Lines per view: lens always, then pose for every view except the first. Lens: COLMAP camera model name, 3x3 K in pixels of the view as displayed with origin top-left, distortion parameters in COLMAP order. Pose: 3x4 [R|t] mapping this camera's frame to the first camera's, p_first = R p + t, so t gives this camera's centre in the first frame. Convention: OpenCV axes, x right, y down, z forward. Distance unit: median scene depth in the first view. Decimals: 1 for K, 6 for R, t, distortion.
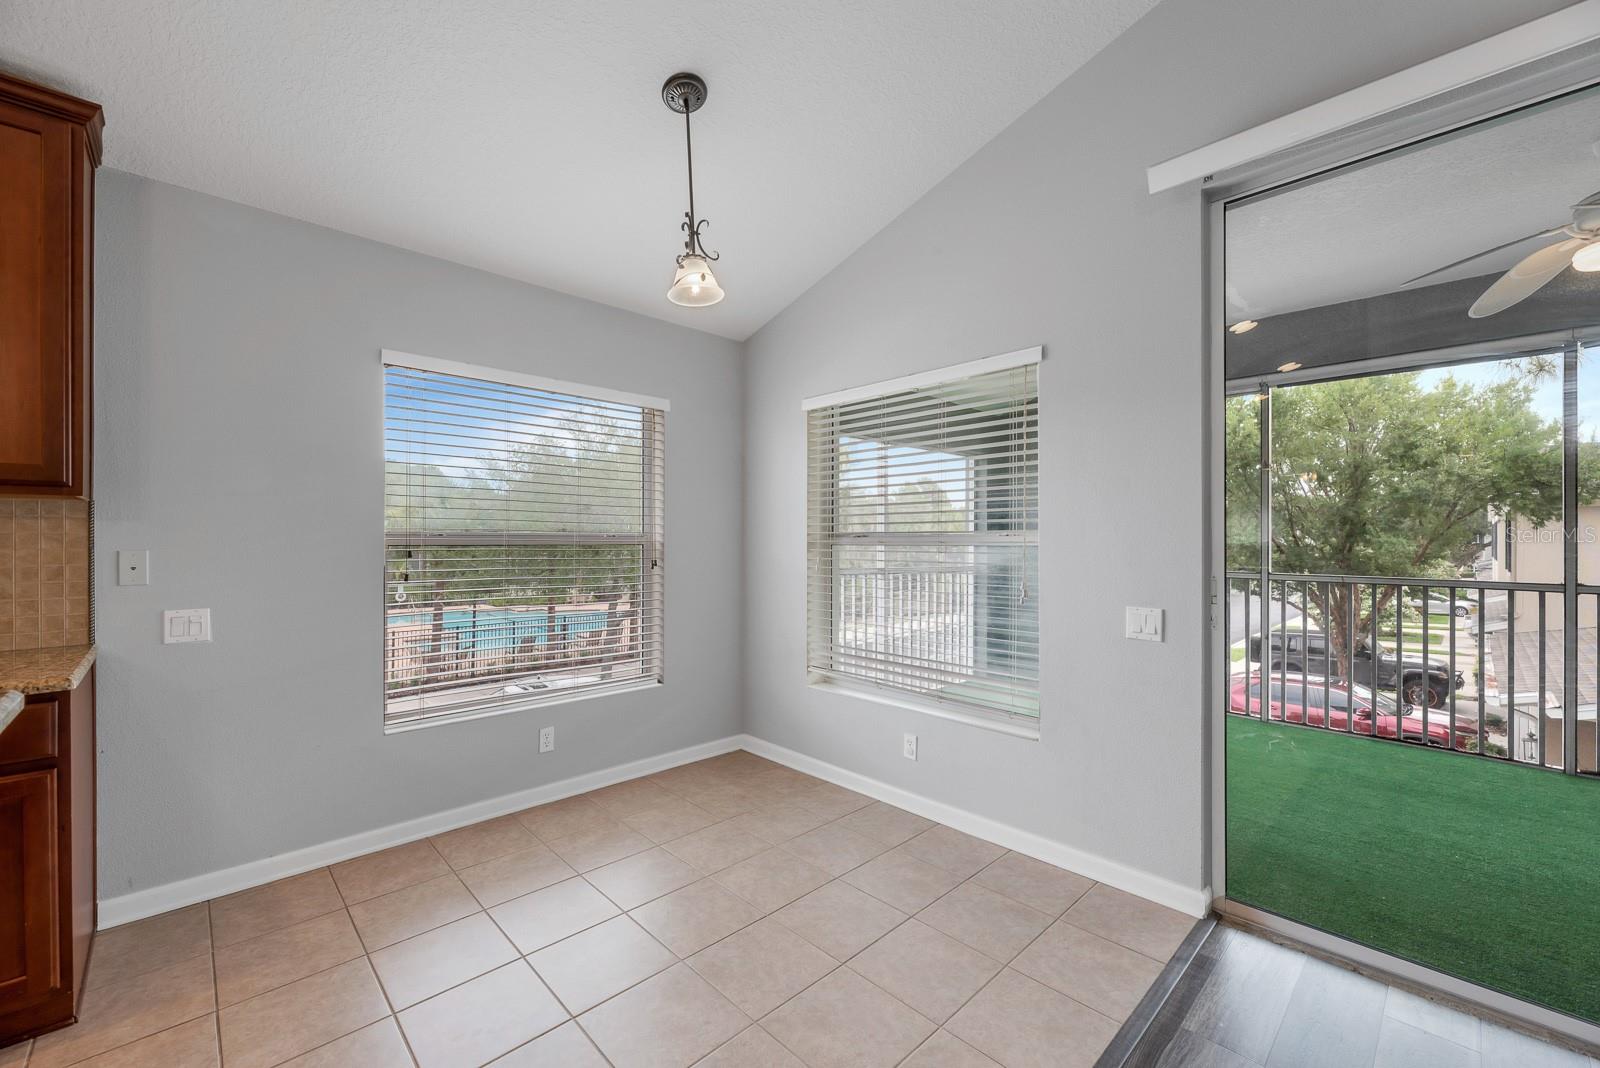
lens RADIAL K [[649.2, 0, 792.5], [0, 649.2, 539.9], [0, 0, 1]] dist [-0.003014, -0.000144]
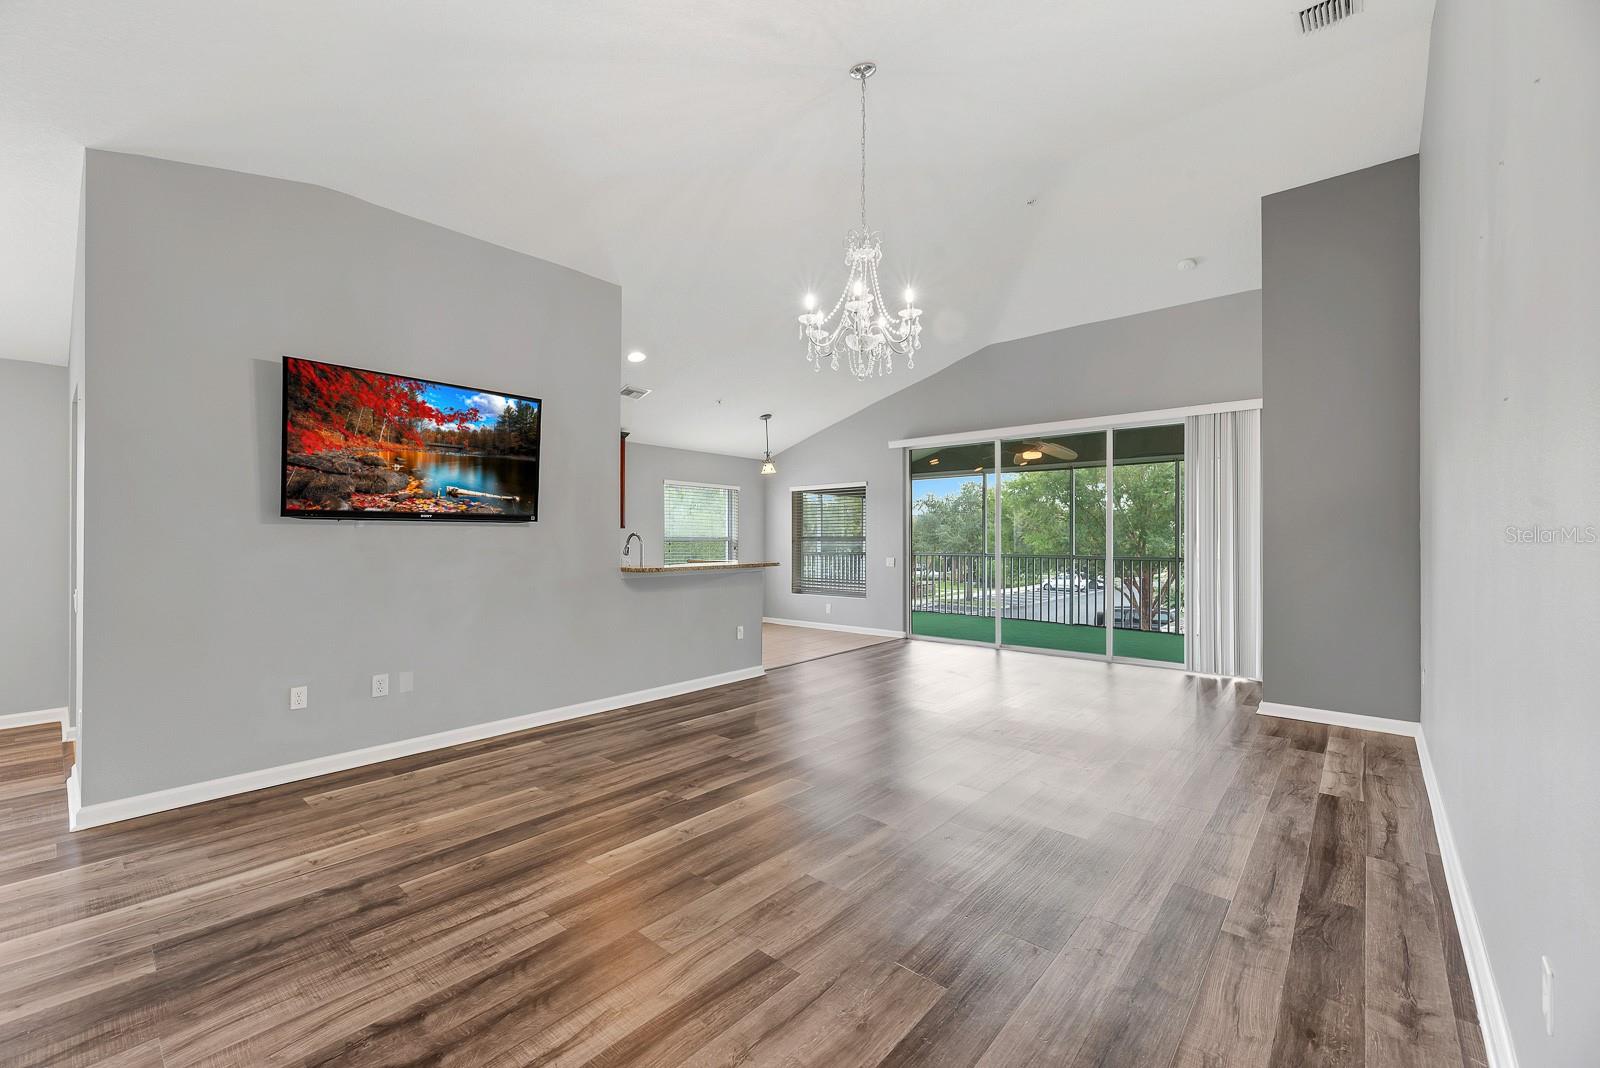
lens RADIAL K [[649.2, 0, 792.5], [0, 649.2, 539.9], [0, 0, 1]] dist [-0.003014, -0.000144]
pose [[0.996091, -0.001429, 0.088318, -0.294889], [0.001419, 0.999999, 0.000176, 0.002841], [-0.088318, -0.000050, 0.996092, -2.321580]]
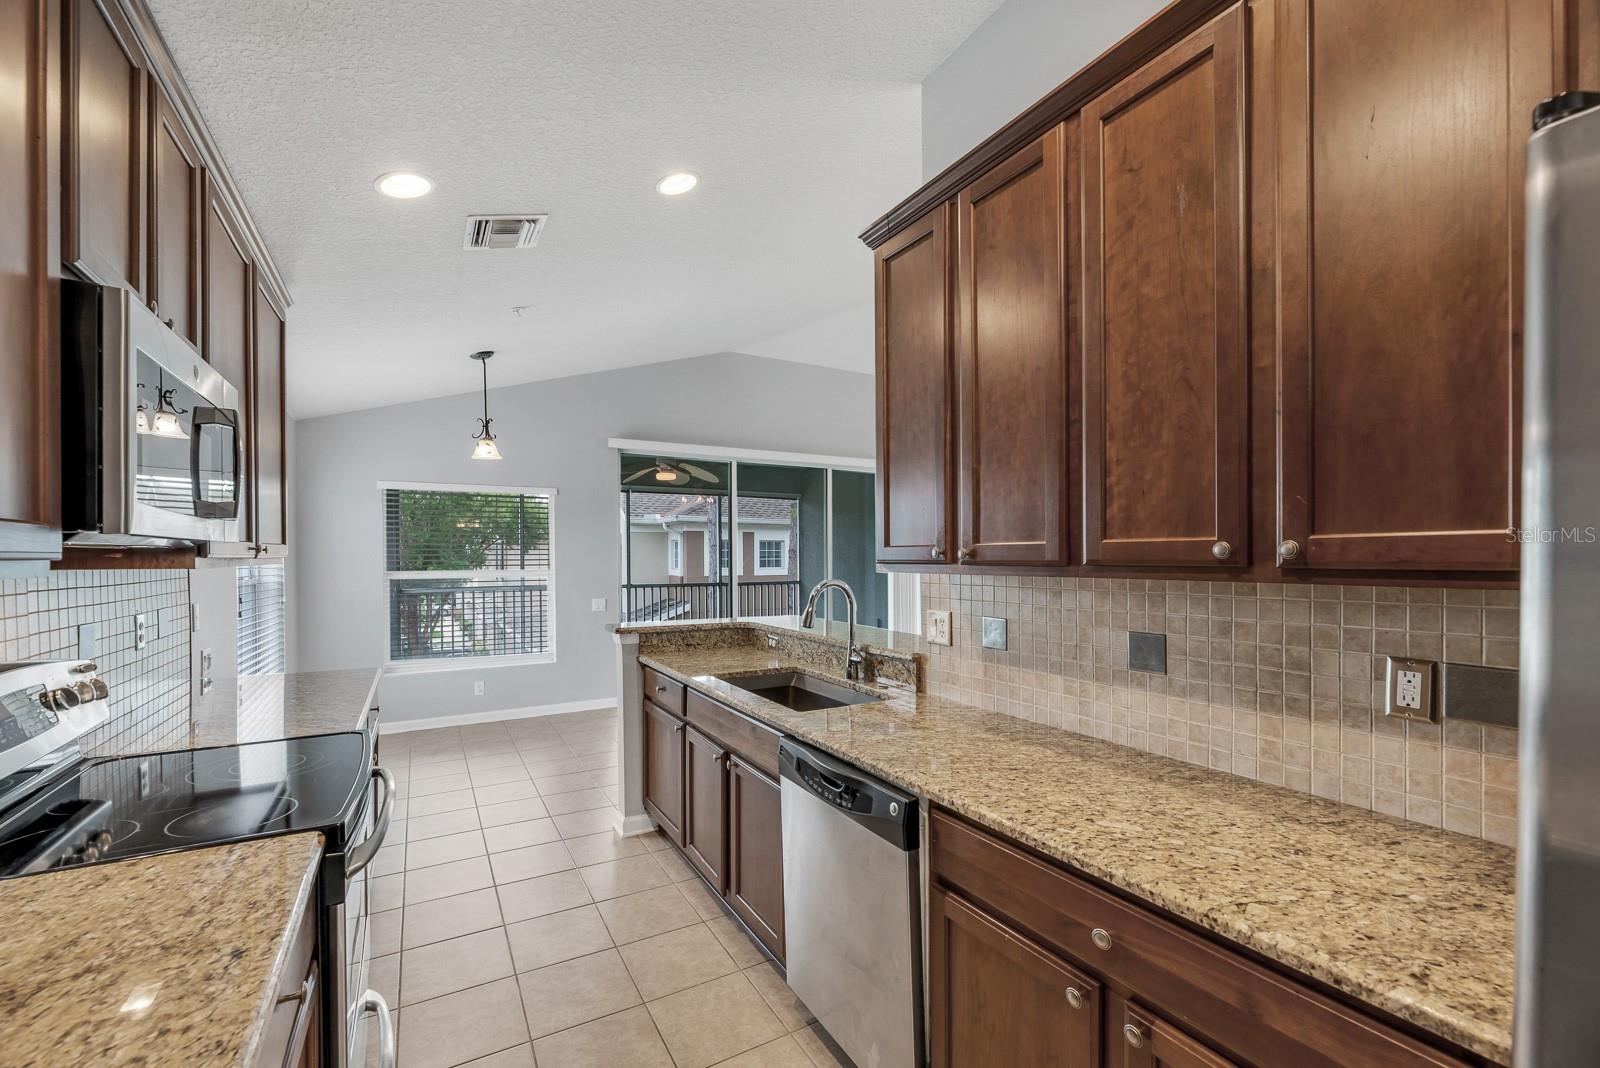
lens RADIAL K [[654.9, 0, 786.9], [0, 654.9, 568.3], [0, 0, 1]] dist [0.000327, 0.000293]
pose [[0.247045, -0.019390, 0.968810, -1.631231], [0.004299, 0.999812, 0.018915, -0.058193], [-0.968995, -0.000508, 0.247082, -0.352827]]
